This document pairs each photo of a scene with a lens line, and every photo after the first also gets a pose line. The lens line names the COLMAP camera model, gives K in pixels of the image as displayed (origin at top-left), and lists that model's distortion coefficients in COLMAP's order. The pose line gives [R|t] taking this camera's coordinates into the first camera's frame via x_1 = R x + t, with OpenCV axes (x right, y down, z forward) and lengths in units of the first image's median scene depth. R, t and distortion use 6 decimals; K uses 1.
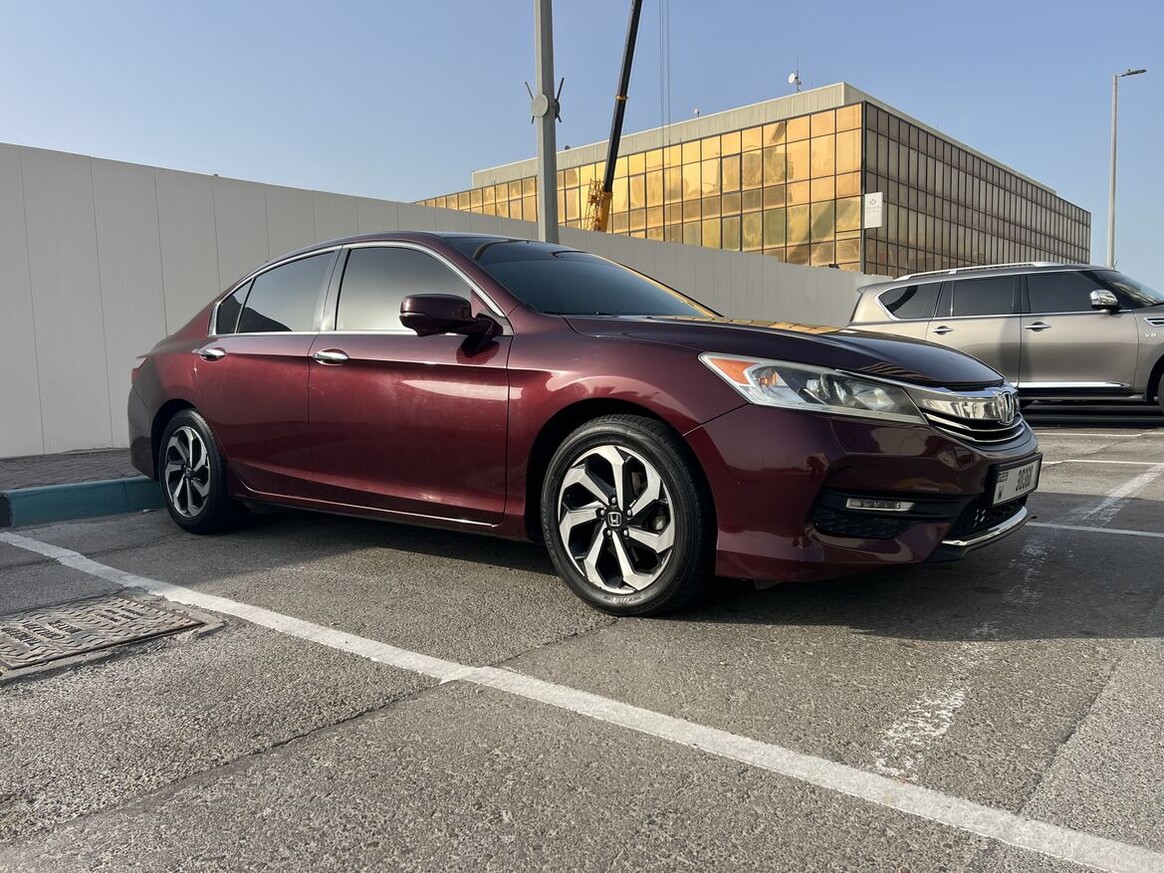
lens RADIAL K [[887.8, 0, 583.4], [0, 887.8, 440.3], [0, 0, 1]] dist [-0.004326, -0.003467]
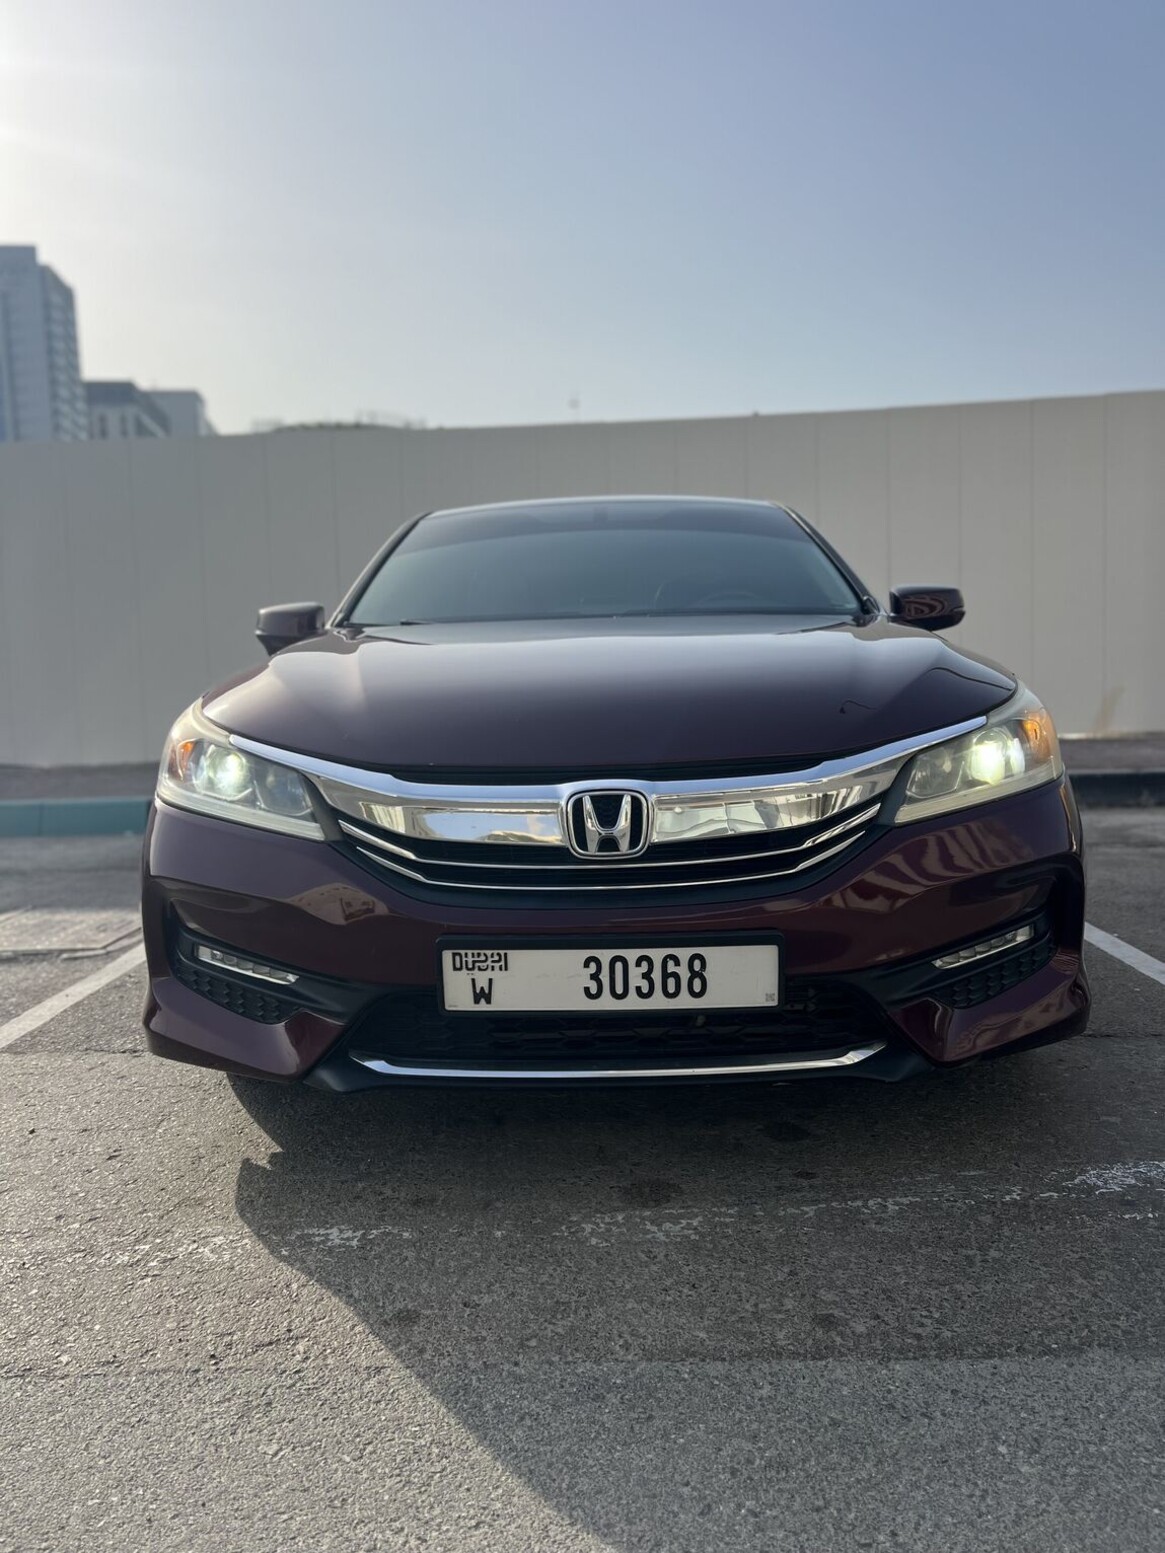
lens RADIAL K [[1184.5, 0, 583.0], [0, 1184.5, 772.4], [0, 0, 1]] dist [-0.004326, -0.003467]
pose [[0.658196, 0.087837, -0.747705, 1.024183], [-0.059612, 0.996133, 0.064545, -0.118591], [0.750483, 0.002089, 0.660887, 0.607081]]
